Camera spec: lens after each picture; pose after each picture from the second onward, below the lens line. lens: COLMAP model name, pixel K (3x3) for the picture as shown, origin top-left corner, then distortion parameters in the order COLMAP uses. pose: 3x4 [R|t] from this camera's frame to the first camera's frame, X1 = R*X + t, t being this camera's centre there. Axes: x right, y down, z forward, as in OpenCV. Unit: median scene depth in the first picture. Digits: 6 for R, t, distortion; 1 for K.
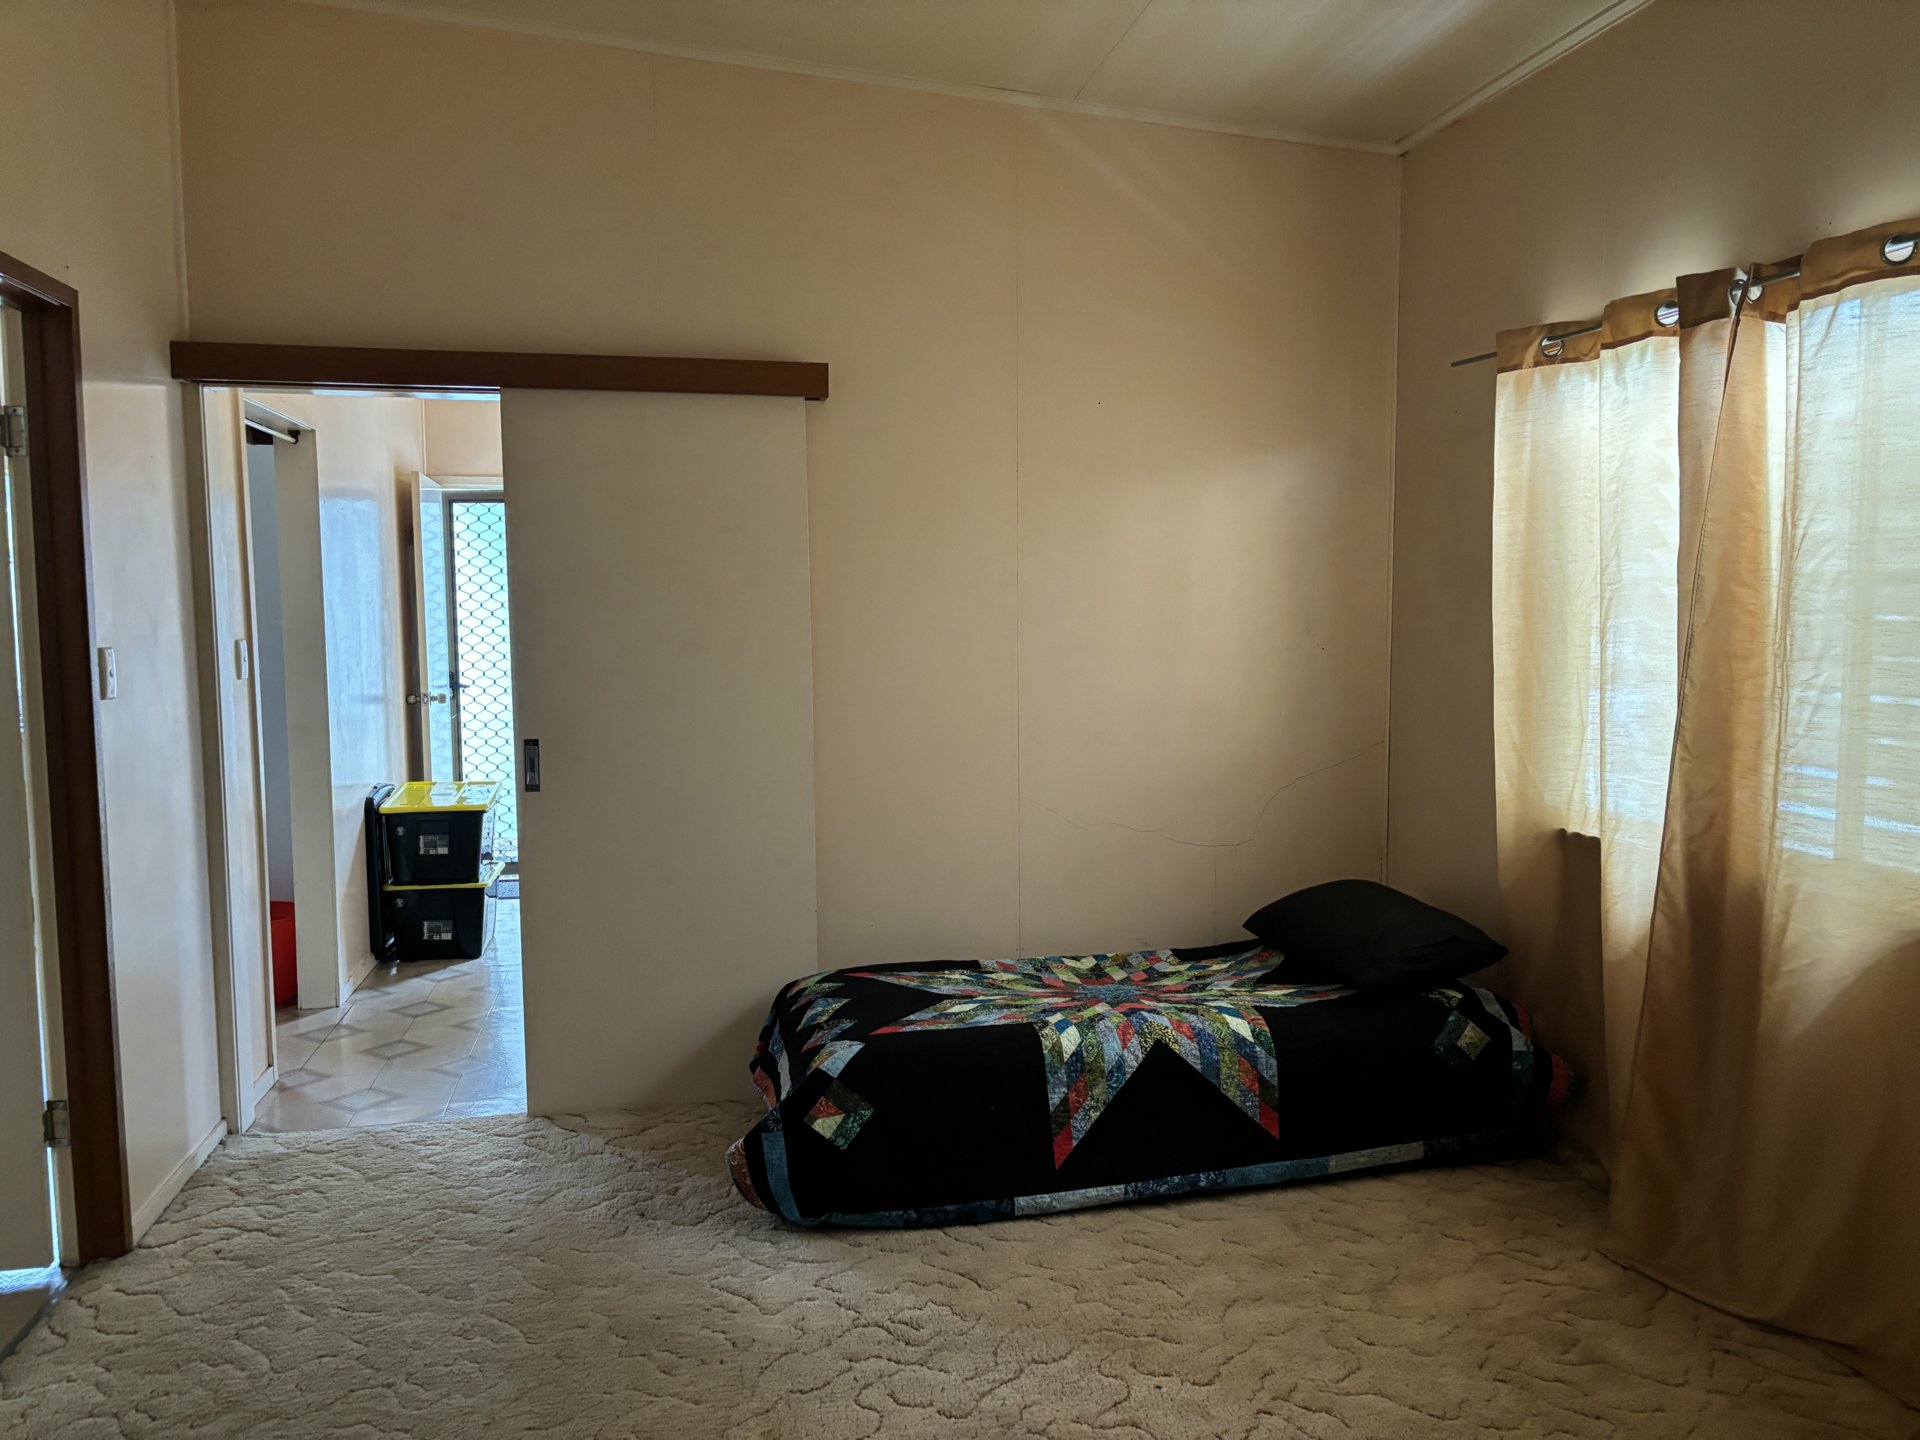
lens RADIAL K [[1446.5, 0, 964.3], [0, 1446.5, 713.1], [0, 0, 1]] dist [0.059360, -0.058472]
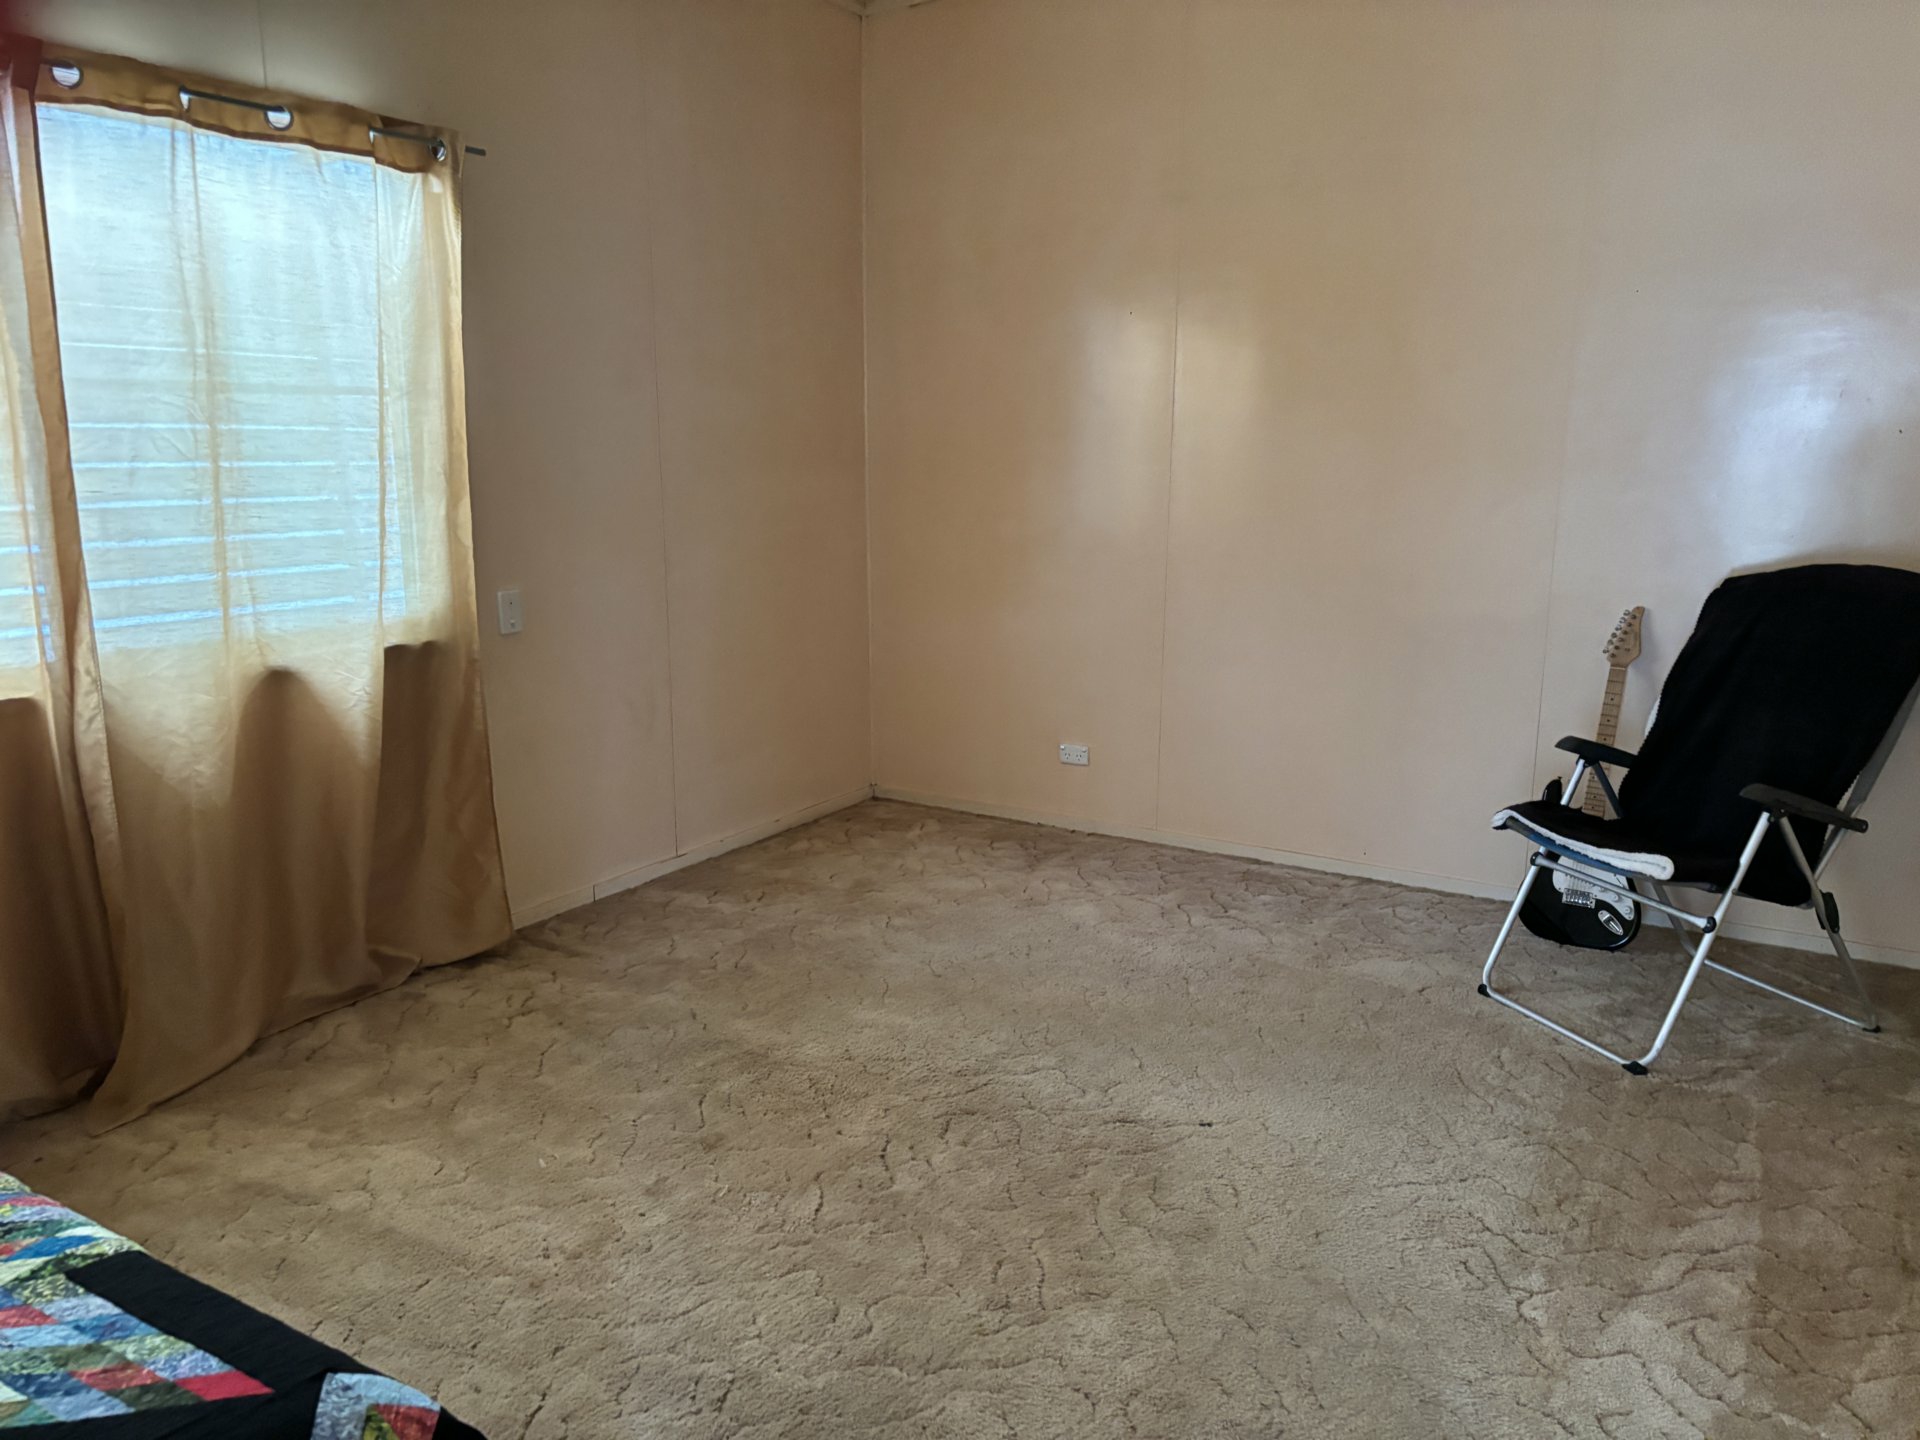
lens RADIAL K [[1446.5, 0, 964.3], [0, 1446.5, 713.1], [0, 0, 1]] dist [0.059360, -0.058472]
pose [[-0.738457, -0.122893, 0.663008, -0.599954], [0.064800, 0.965767, 0.251186, -0.087336], [-0.671180, 0.228453, -0.705214, 1.395506]]
